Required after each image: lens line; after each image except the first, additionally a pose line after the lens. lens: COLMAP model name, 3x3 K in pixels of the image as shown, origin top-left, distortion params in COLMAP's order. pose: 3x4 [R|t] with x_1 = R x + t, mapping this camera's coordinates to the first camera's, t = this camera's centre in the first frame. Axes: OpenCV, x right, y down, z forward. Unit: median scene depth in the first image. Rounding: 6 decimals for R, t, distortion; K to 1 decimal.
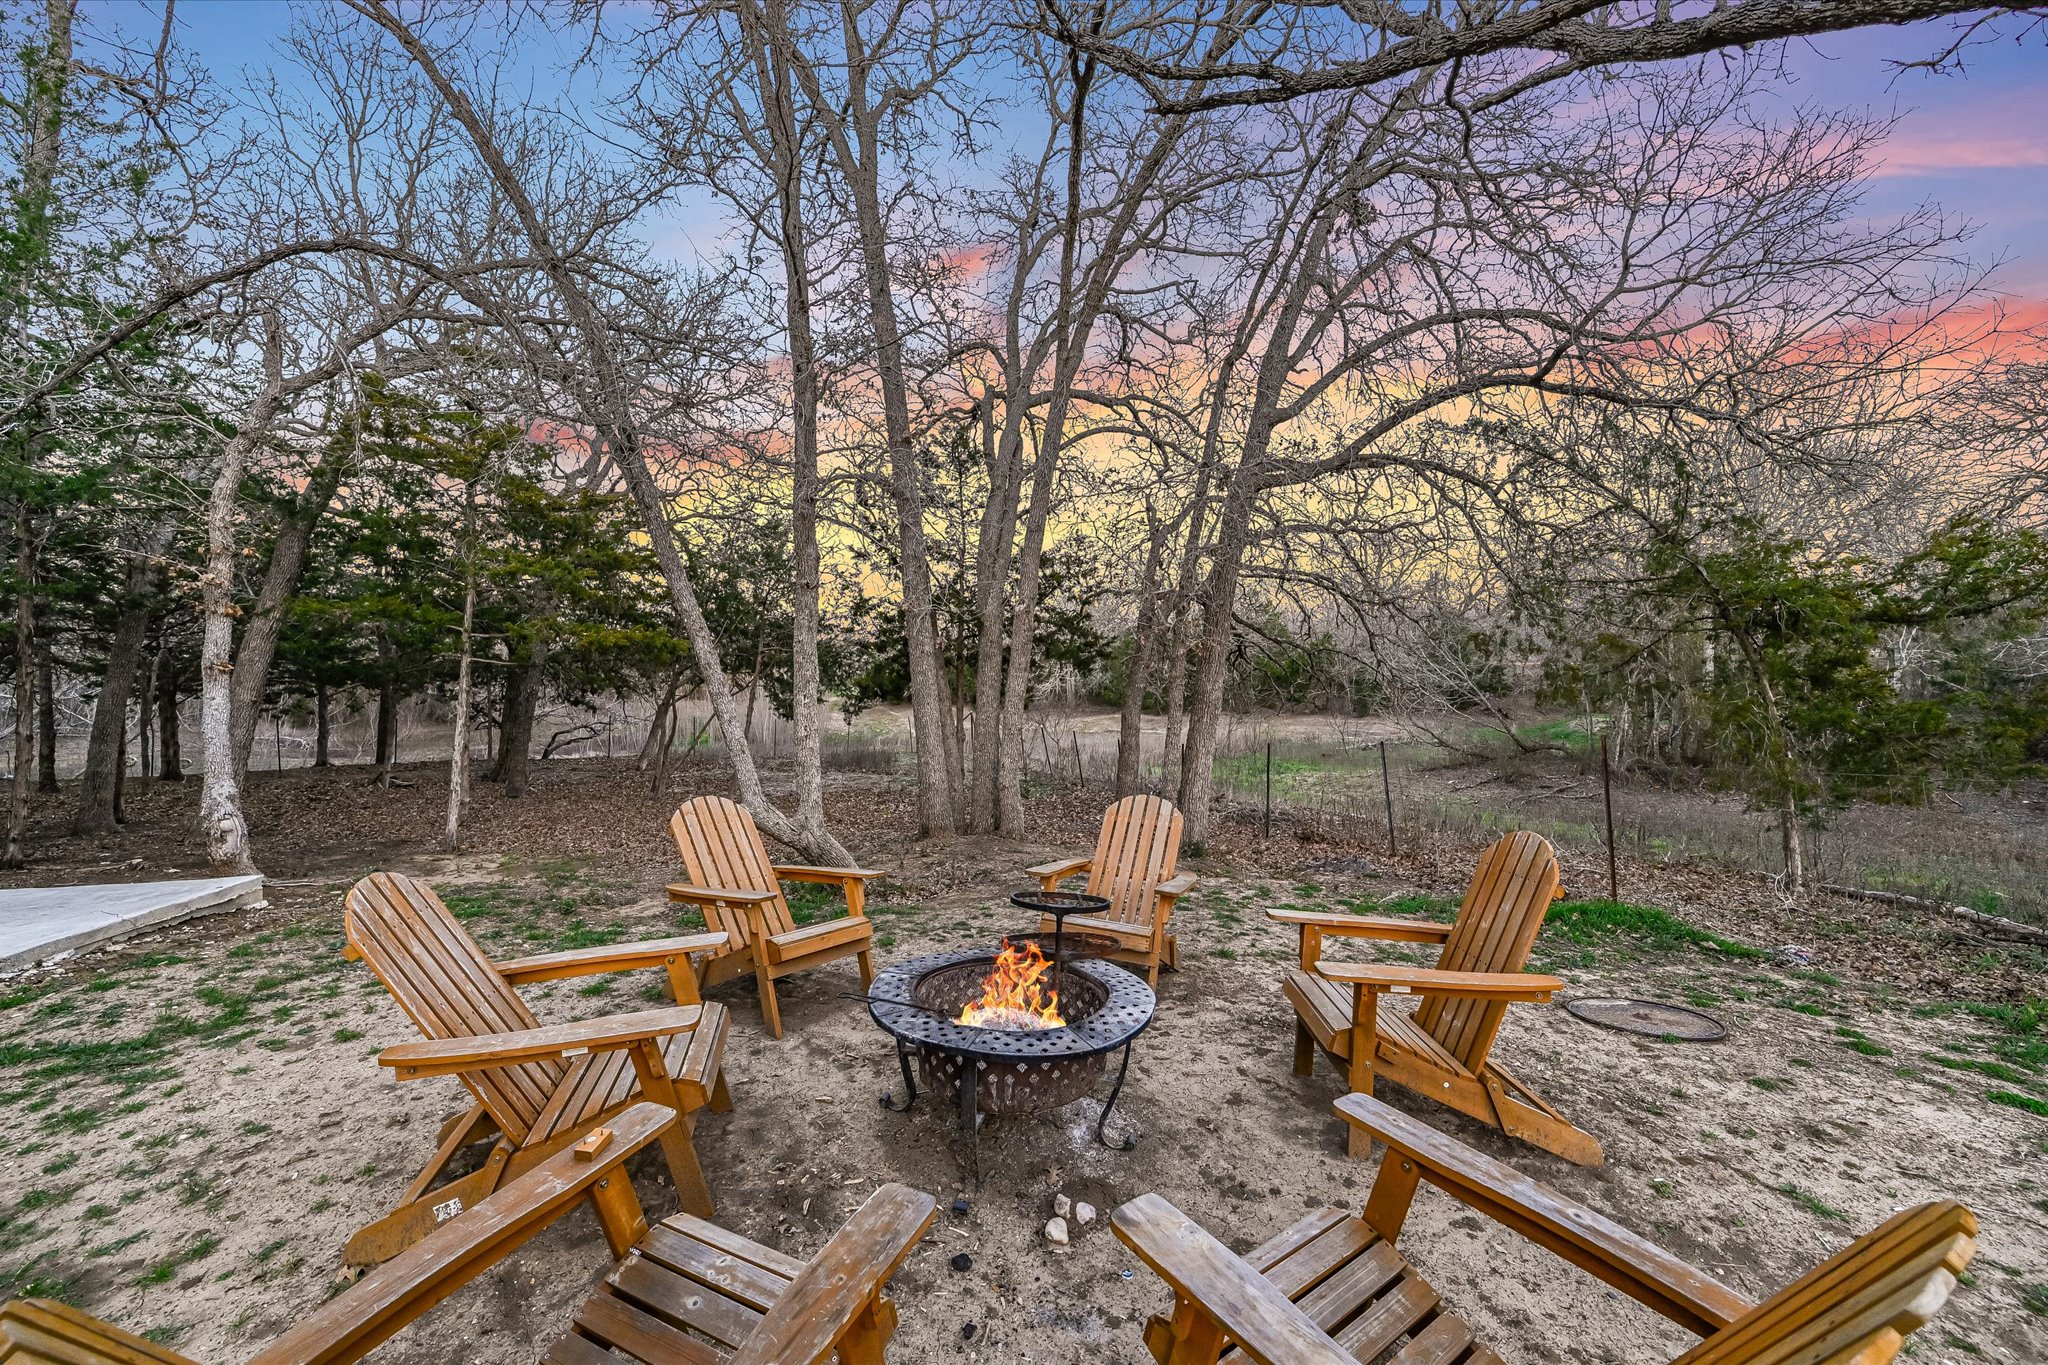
lens RADIAL K [[803.3, 0, 1024.0], [0, 803.3, 682.5], [0, 0, 1]] dist [-0.012835, 0.000101]
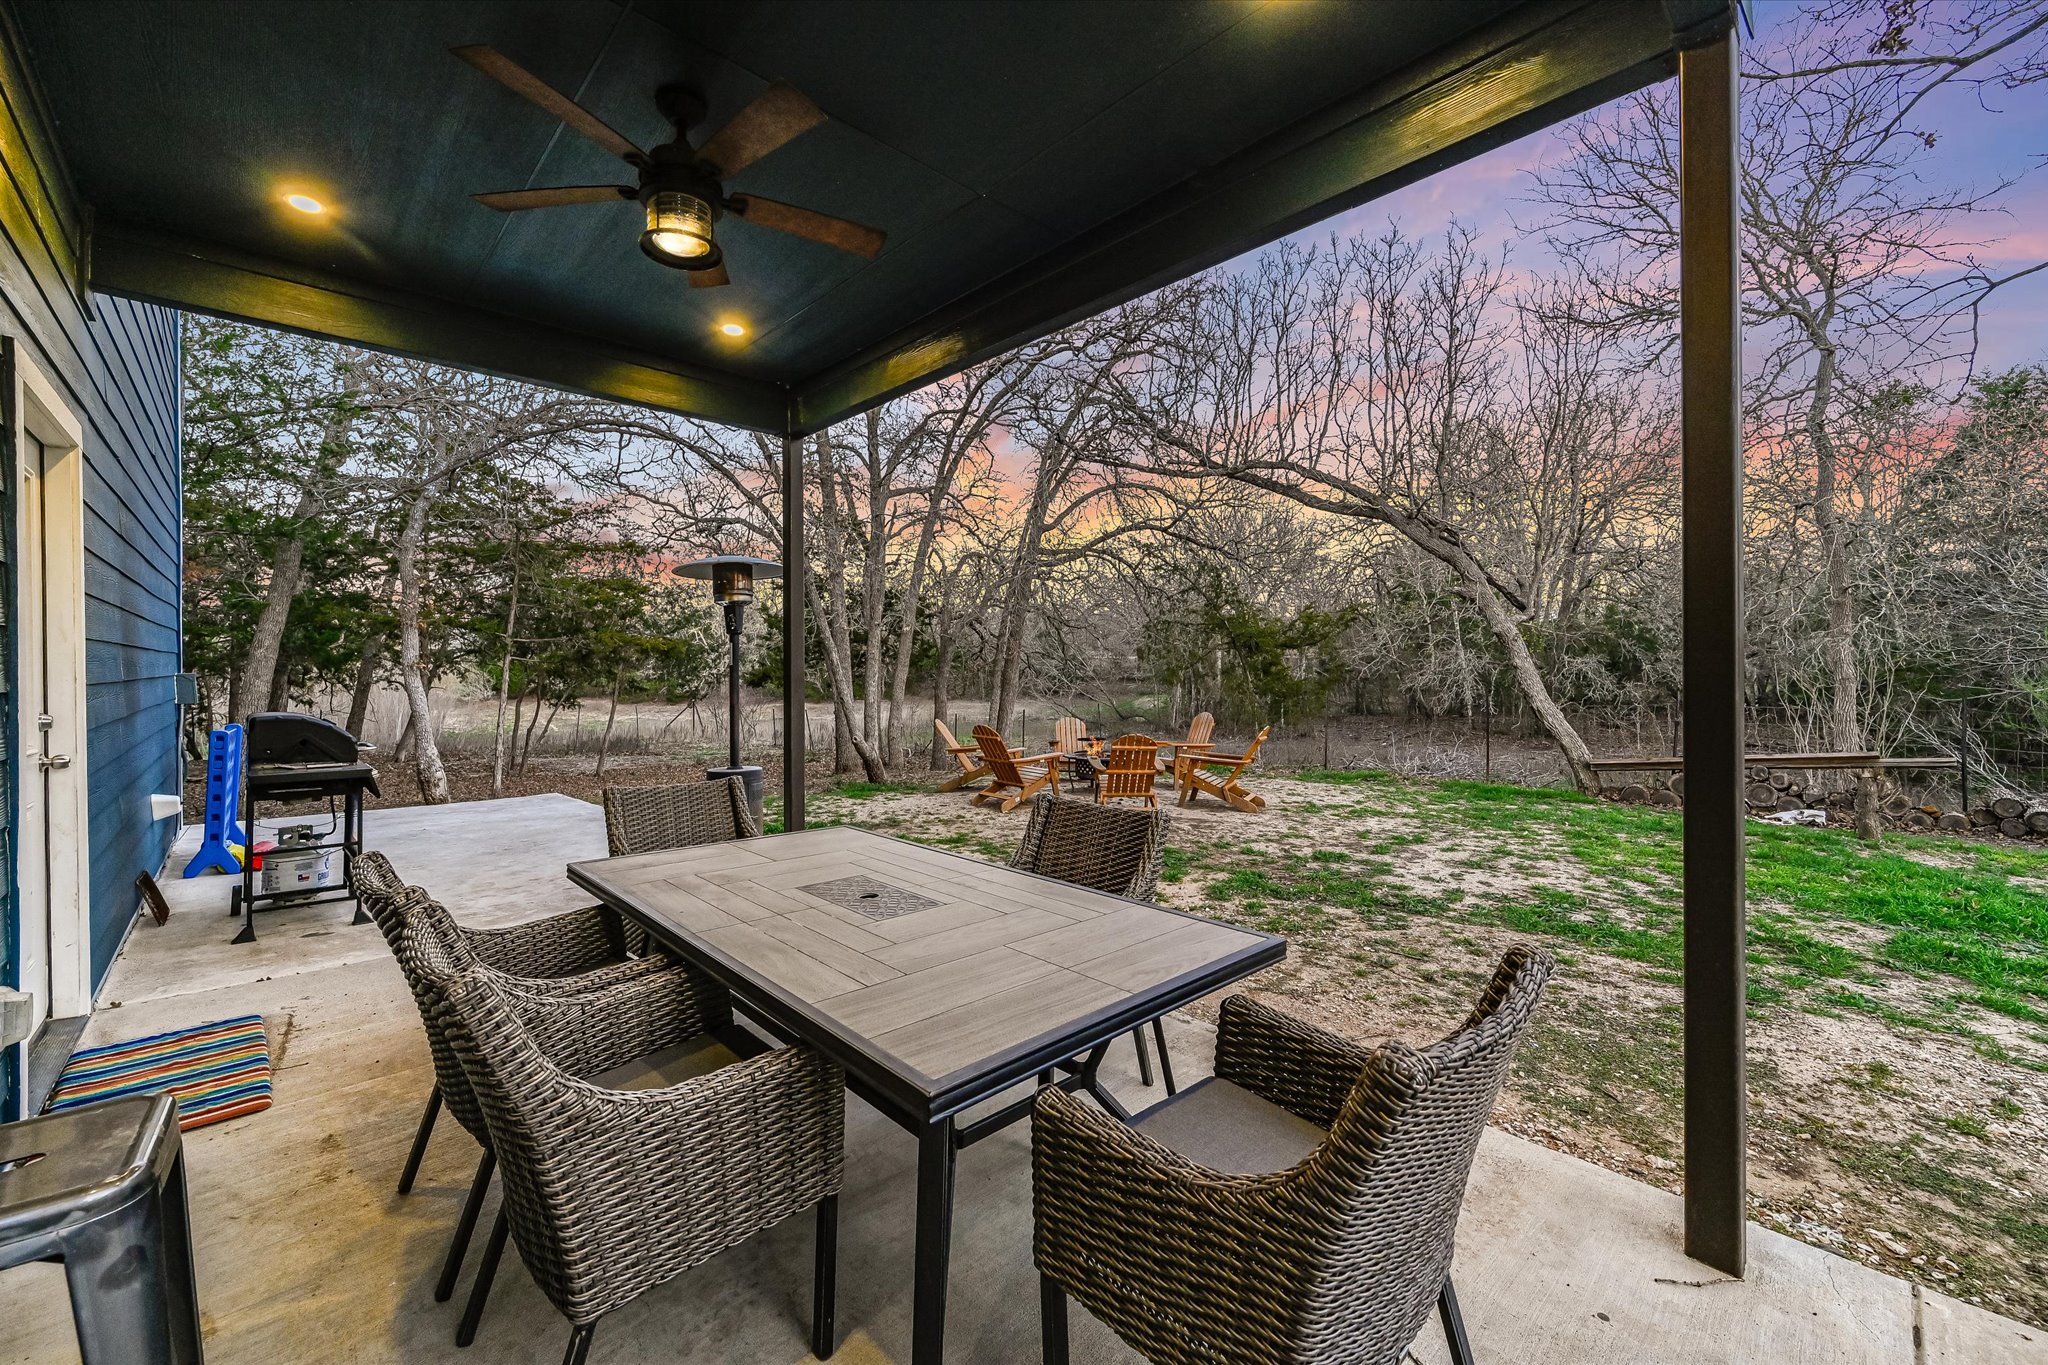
lens RADIAL K [[803.3, 0, 1024.0], [0, 803.3, 682.5], [0, 0, 1]] dist [-0.012835, 0.000101]
pose [[0.880911, -0.008367, 0.473209, -0.660048], [0.006116, 0.999961, 0.006295, 0.009488], [-0.473243, -0.002651, 0.880928, -0.661605]]
